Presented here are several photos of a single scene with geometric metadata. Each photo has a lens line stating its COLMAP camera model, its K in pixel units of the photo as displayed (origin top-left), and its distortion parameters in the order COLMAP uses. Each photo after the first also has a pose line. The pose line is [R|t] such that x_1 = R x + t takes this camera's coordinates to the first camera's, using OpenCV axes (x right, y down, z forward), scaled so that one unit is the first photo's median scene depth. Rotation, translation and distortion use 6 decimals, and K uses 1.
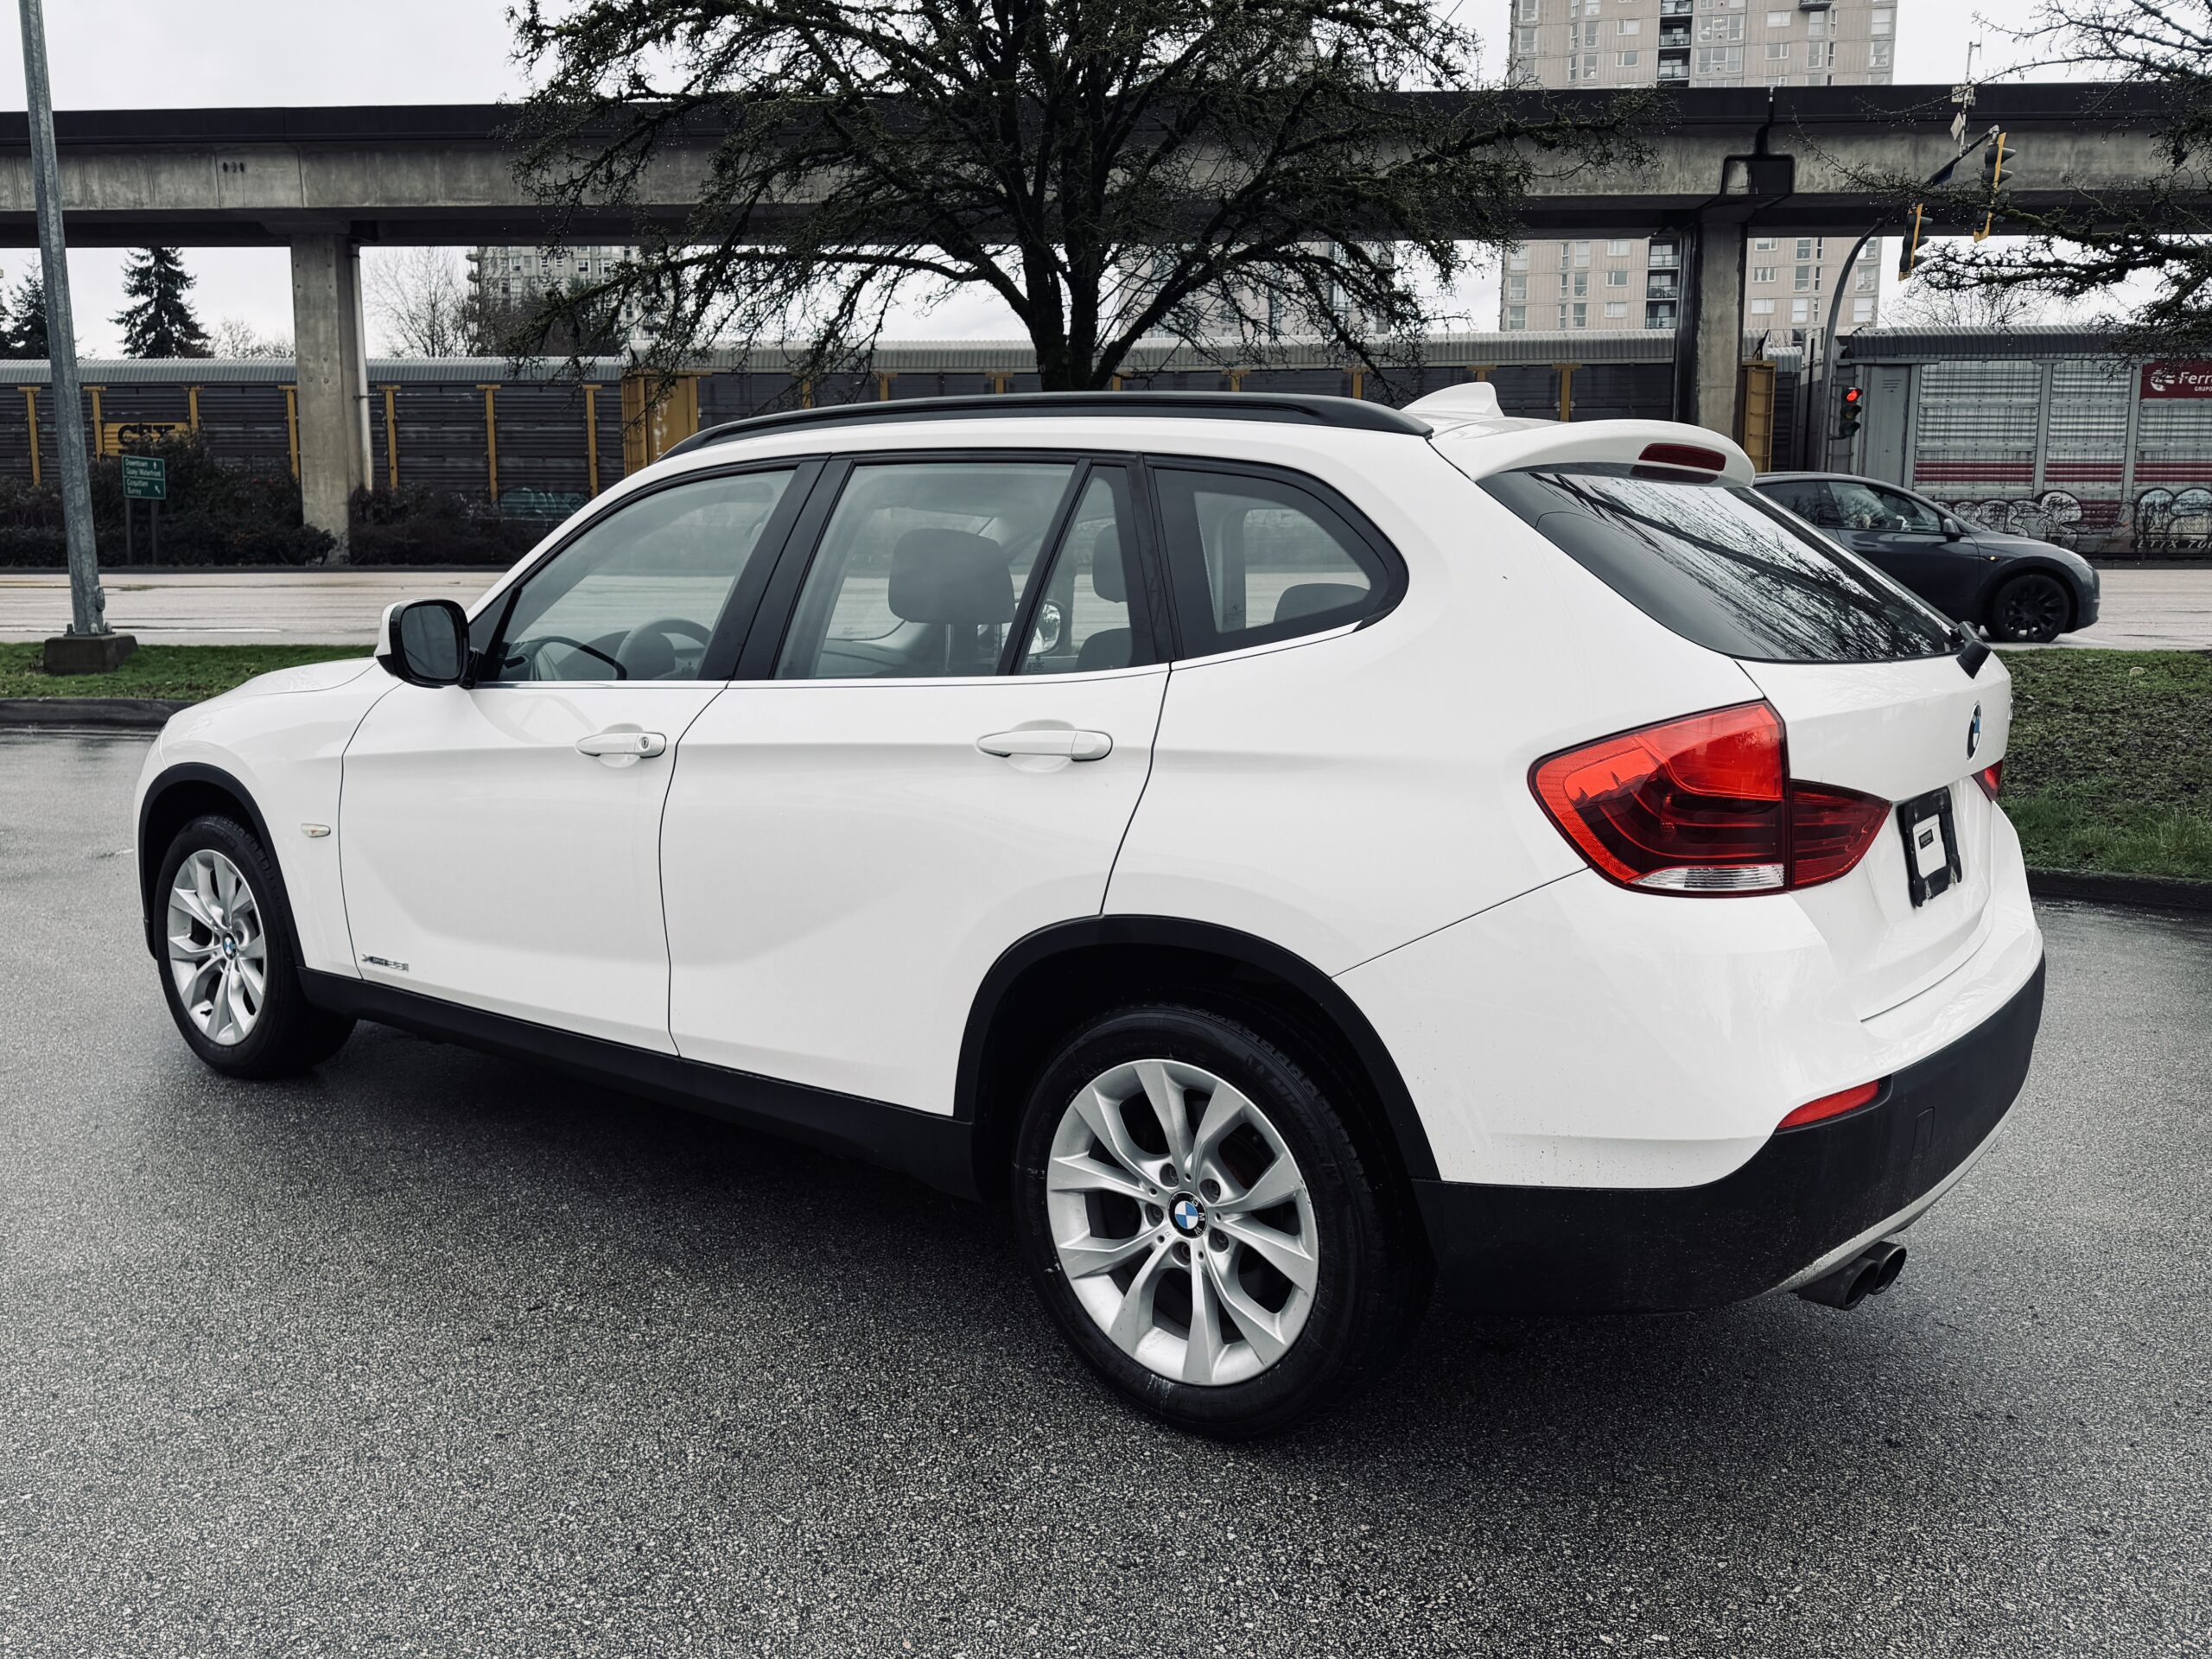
lens RADIAL K [[1759.9, 0, 1075.0], [0, 1759.9, 818.6], [0, 0, 1]] dist [0.052401, -0.059088]
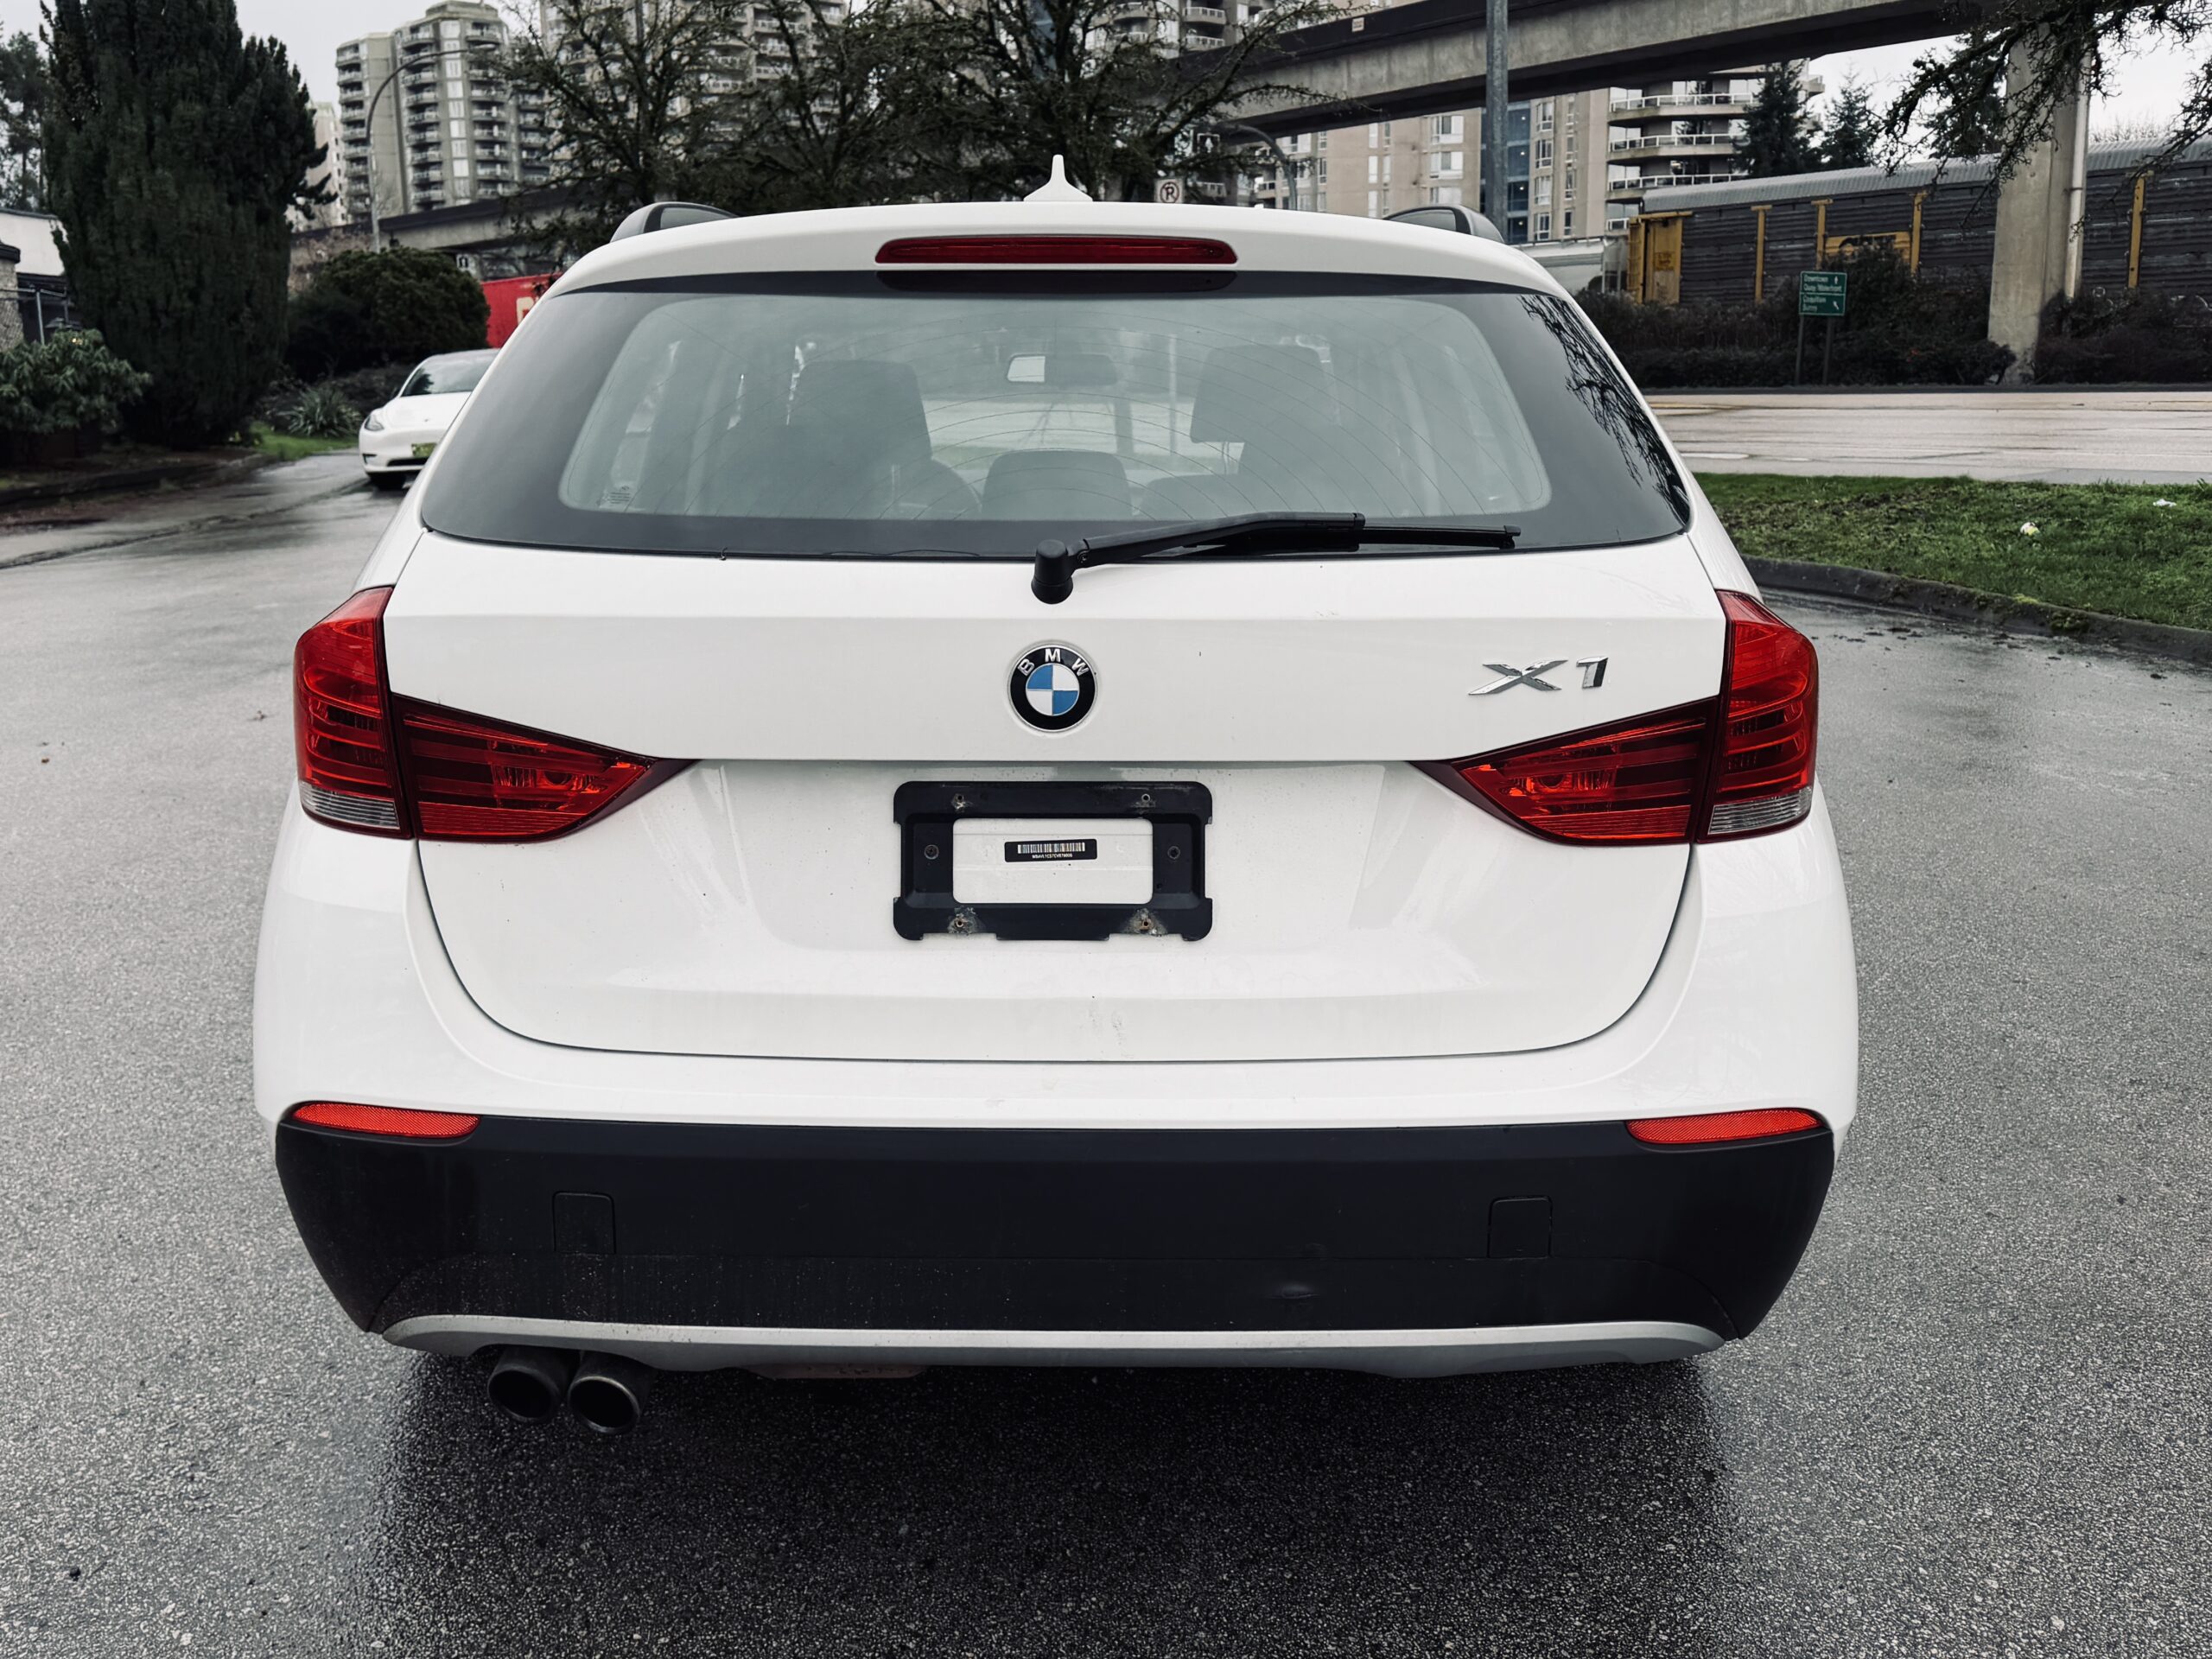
lens RADIAL K [[1931.0, 0, 1104.7], [0, 1931.0, 712.5], [0, 0, 1]] dist [0.069010, -0.089350]
pose [[0.616798, 0.135437, -0.775382, 0.225632], [-0.115877, 0.989976, 0.080744, -0.021238], [0.778545, 0.040046, 0.626310, 0.128109]]
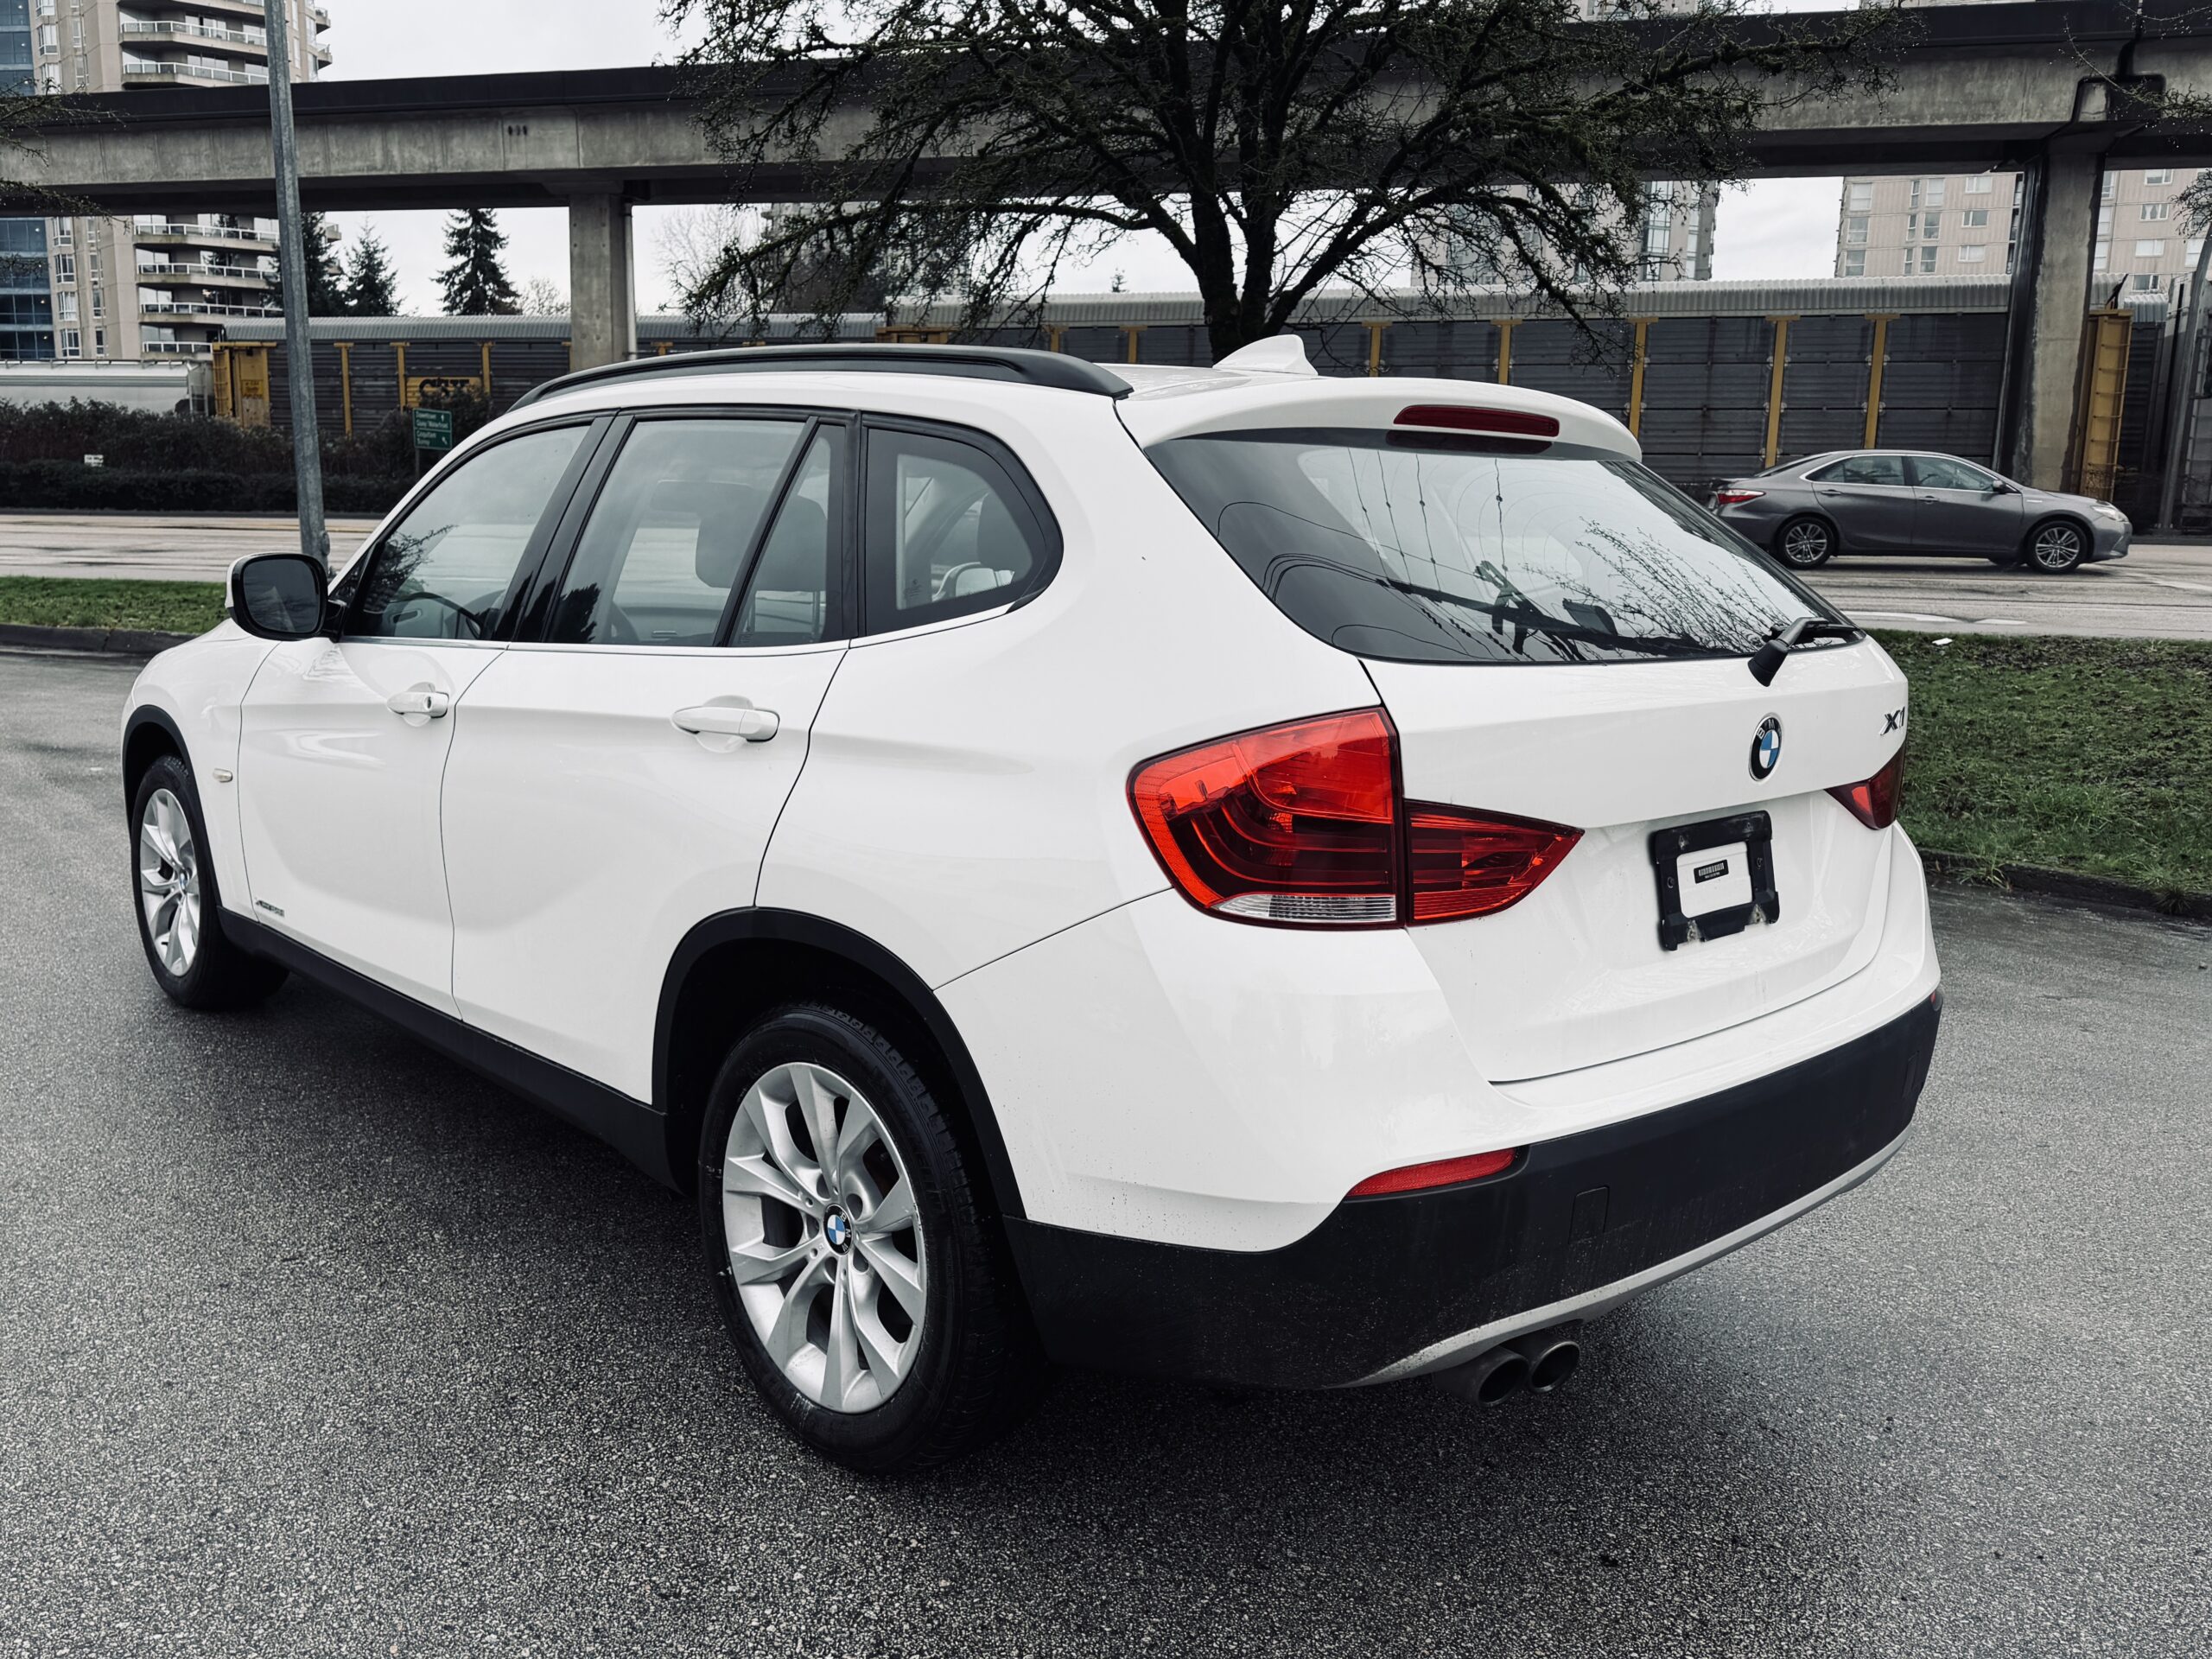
lens RADIAL K [[1783.6, 0, 1009.8], [0, 1783.6, 834.0], [0, 0, 1]] dist [0.044430, -0.050648]
pose [[0.981387, 0.050542, -0.185268, 0.067606], [-0.045131, 0.998425, 0.033313, -0.004537], [0.186660, -0.024332, 0.982123, 0.018703]]
